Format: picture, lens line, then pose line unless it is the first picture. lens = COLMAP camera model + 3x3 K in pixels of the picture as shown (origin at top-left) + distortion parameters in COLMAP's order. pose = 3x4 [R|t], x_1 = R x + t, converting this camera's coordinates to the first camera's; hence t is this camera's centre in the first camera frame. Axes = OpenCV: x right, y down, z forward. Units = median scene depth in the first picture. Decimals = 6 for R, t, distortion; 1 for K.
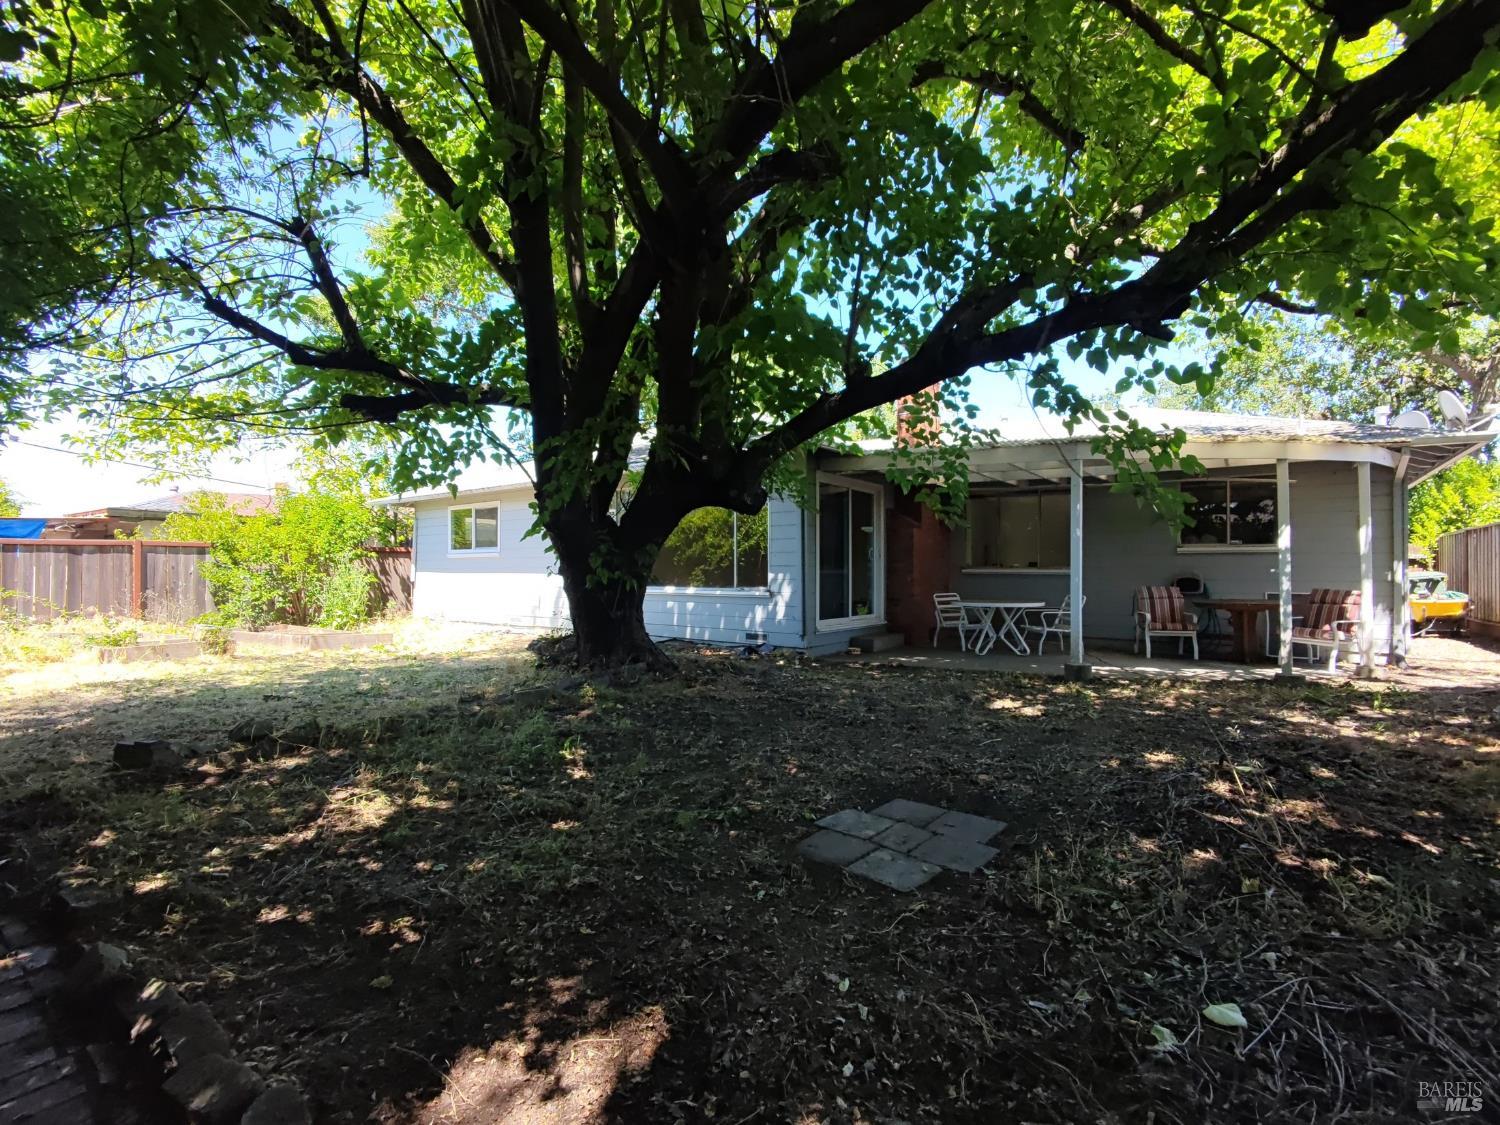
lens RADIAL K [[688.7, 0, 750.0], [0, 688.7, 562.5], [0, 0, 1]] dist [-0.000101, -0.001485]
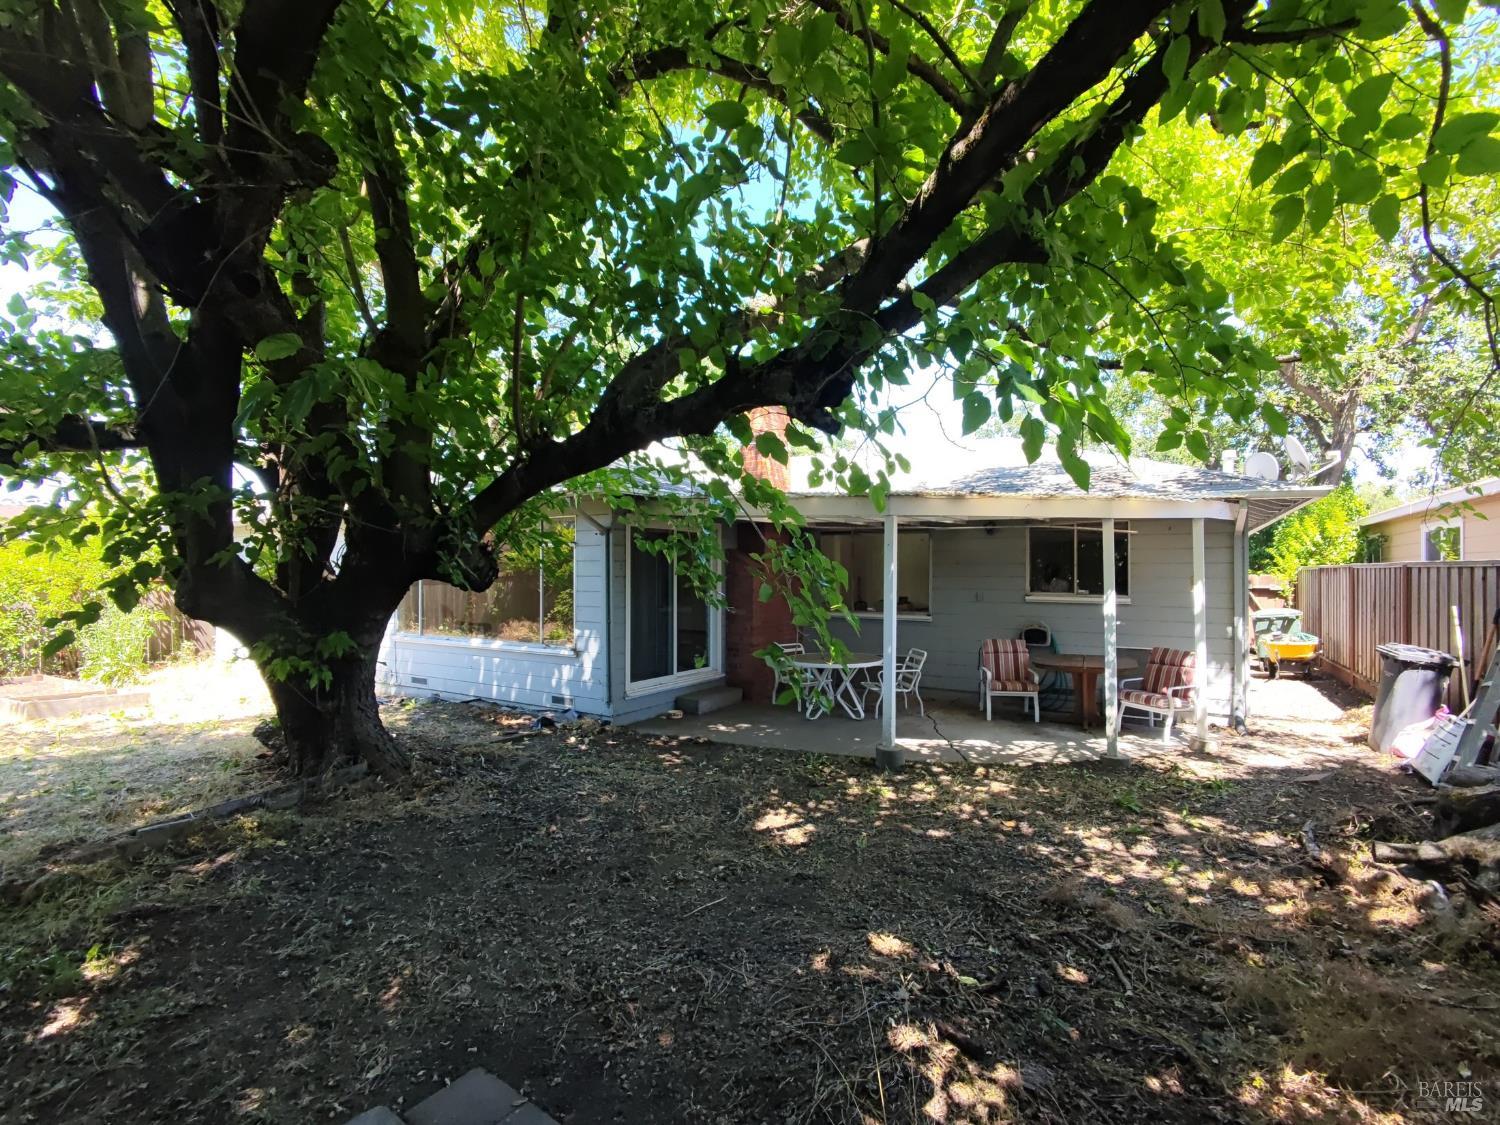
lens RADIAL K [[688.7, 0, 750.0], [0, 688.7, 562.5], [0, 0, 1]] dist [-0.000101, -0.001485]
pose [[0.996016, 0.001128, 0.089166, 0.176282], [-0.001292, 0.999998, 0.001783, -0.072924], [-0.089164, -0.001891, 0.996015, 0.110740]]
